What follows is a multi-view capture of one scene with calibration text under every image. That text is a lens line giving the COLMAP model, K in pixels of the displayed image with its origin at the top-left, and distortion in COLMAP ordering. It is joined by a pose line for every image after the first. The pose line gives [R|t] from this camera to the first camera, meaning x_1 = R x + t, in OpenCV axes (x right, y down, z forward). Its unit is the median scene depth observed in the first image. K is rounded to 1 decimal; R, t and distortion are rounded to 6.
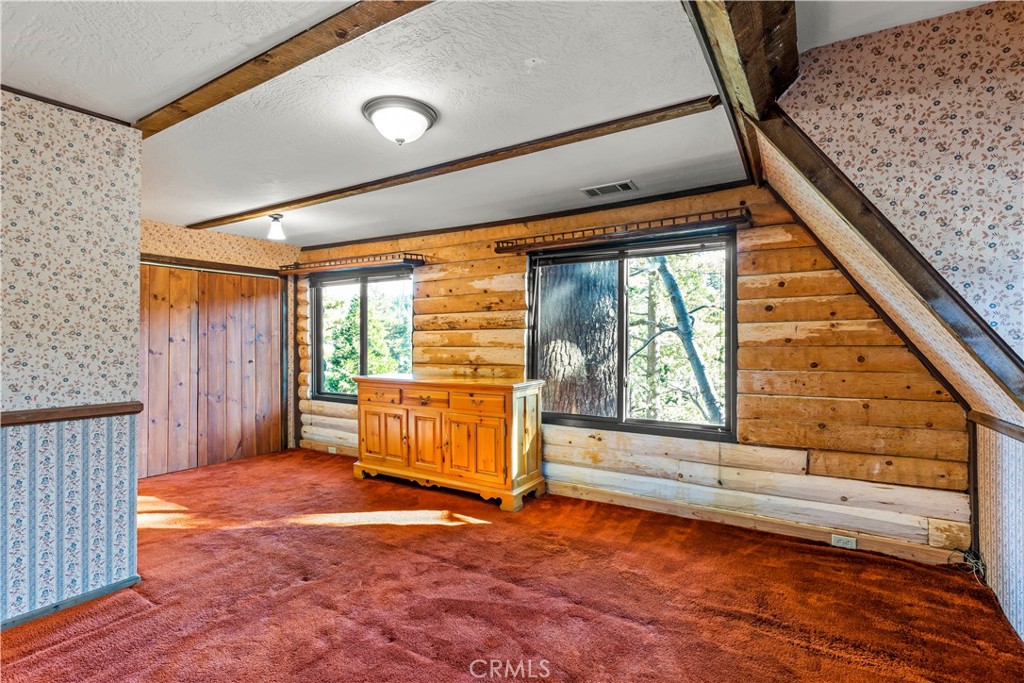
lens RADIAL K [[489.6, 0, 509.8], [0, 489.6, 343.8], [0, 0, 1]] dist [0.001219, -0.000345]
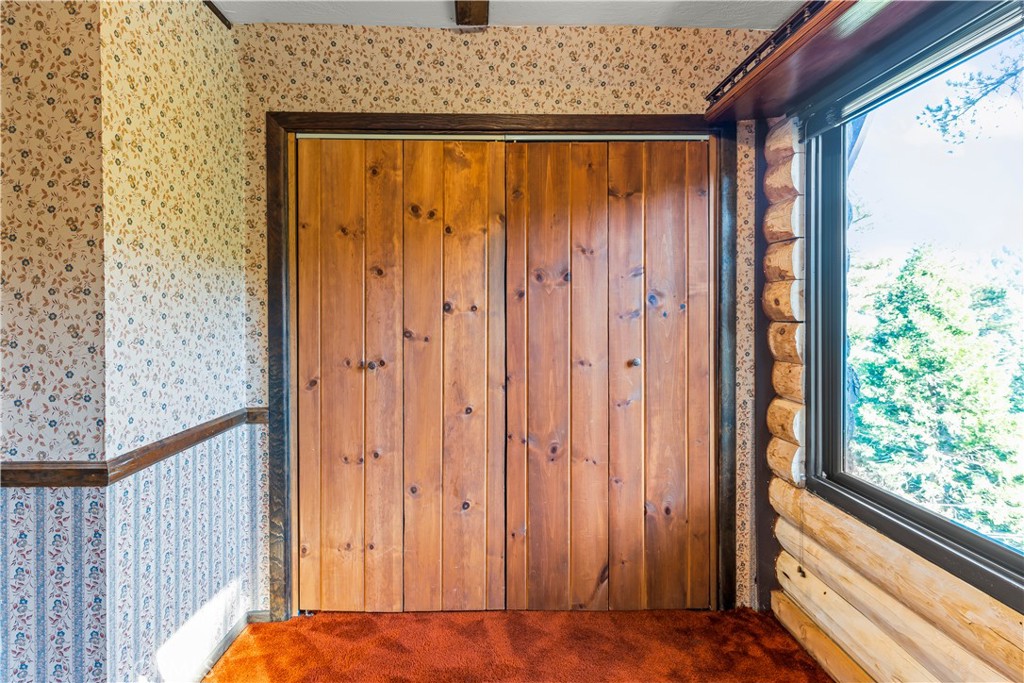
lens RADIAL K [[500.3, 0, 508.1], [0, 500.3, 316.5], [0, 0, 1]] dist [0.001955, -0.000183]
pose [[0.559158, 0.005937, -0.829040, -0.248147], [-0.002456, 0.999982, 0.005505, -0.002405], [0.829057, -0.001042, 0.559163, 0.671697]]
